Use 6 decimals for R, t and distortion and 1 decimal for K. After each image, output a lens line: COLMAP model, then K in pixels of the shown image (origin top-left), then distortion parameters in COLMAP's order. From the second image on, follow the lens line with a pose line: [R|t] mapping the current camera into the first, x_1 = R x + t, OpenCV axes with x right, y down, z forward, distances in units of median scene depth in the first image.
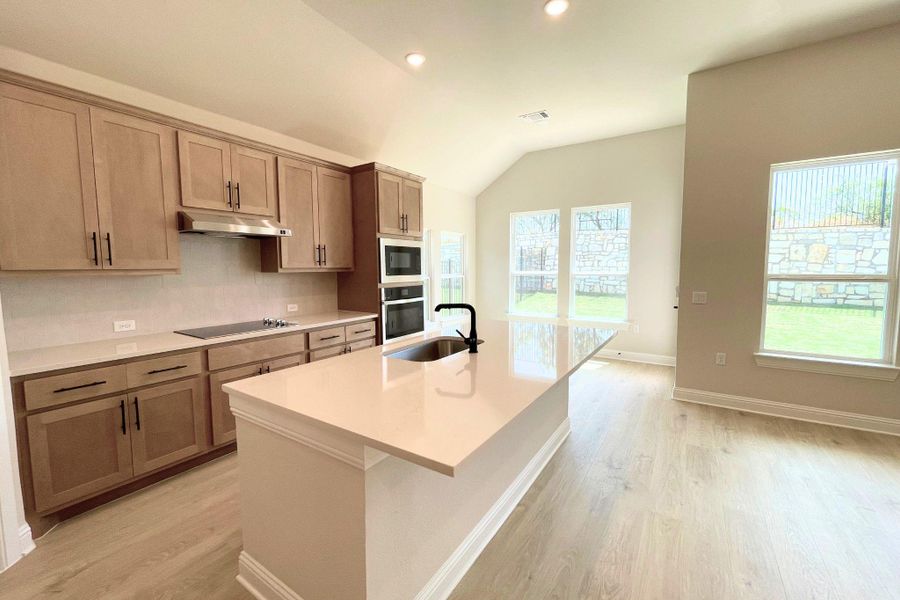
lens RADIAL K [[371.4, 0, 447.0], [0, 371.4, 298.0], [0, 0, 1]] dist [0.000222, 0.000081]
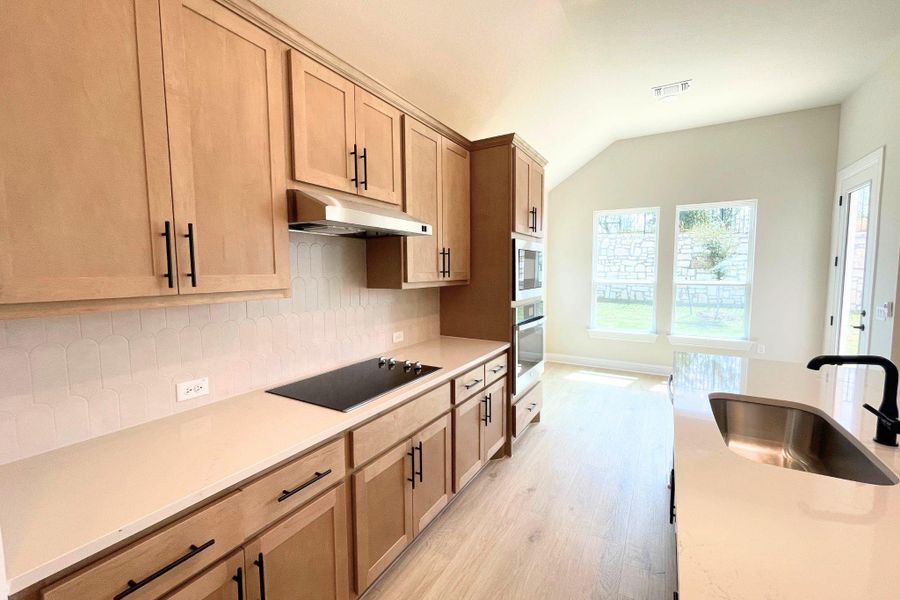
lens RADIAL K [[373.2, 0, 450.0], [0, 373.2, 300.0], [0, 0, 1]] dist [0.000600, 0.000091]
pose [[0.998030, -0.004255, 0.062598, -0.350498], [0.004510, 0.999982, -0.003931, -0.039609], [-0.062580, 0.004205, 0.998031, 0.276548]]
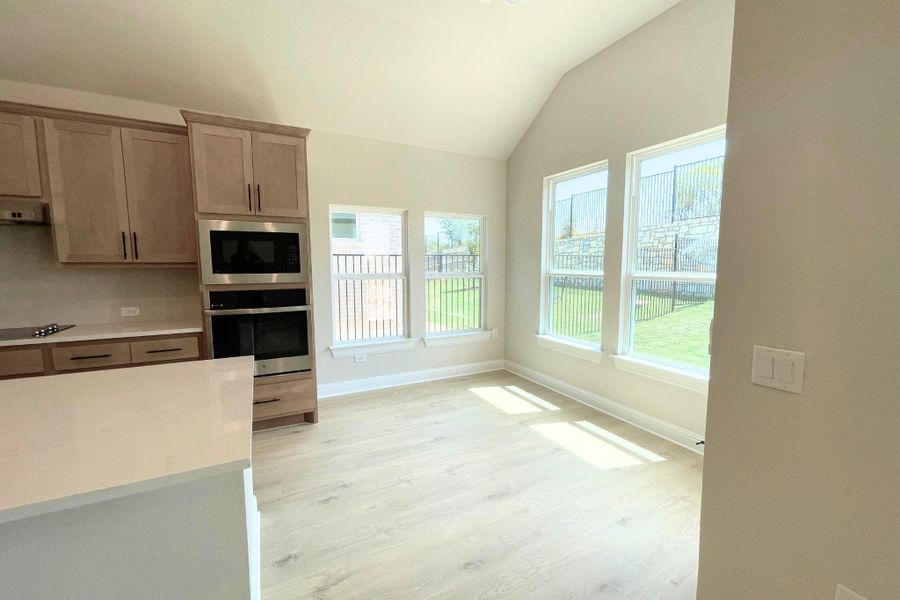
lens RADIAL K [[373.2, 0, 450.0], [0, 373.2, 300.0], [0, 0, 1]] dist [0.000600, 0.000091]
pose [[0.878254, 0.053633, -0.475176, 0.573200], [-0.045858, 0.998557, 0.027949, -0.051653], [0.475990, -0.002755, 0.879447, 0.600219]]
